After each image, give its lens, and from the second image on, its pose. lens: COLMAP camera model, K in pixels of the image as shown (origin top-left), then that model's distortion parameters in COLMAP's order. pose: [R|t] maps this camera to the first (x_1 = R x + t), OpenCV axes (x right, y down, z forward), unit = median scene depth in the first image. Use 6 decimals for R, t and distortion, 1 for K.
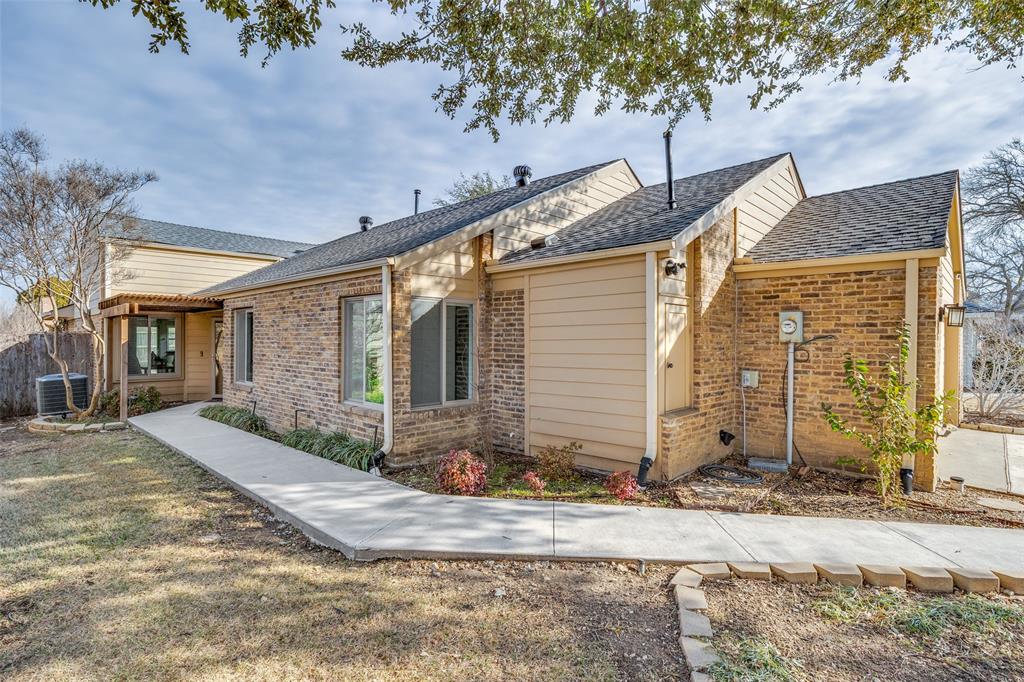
lens RADIAL K [[501.3, 0, 514.9], [0, 501.3, 345.3], [0, 0, 1]] dist [-0.014754, -0.000271]
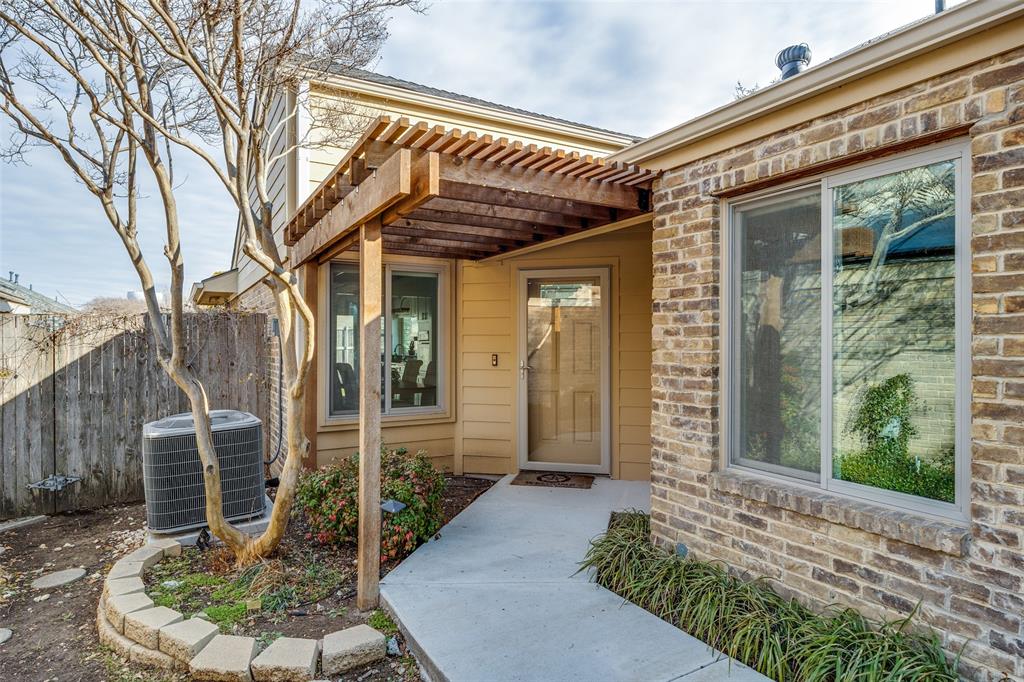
lens RADIAL K [[578.0, 0, 511.1], [0, 578.0, 340.5], [0, 0, 1]] dist [0.006084, 0.000394]
pose [[0.955613, -0.005260, -0.294578, -0.565548], [0.001553, 0.999917, -0.012818, 0.008994], [0.294621, 0.011792, 0.955541, 0.653222]]
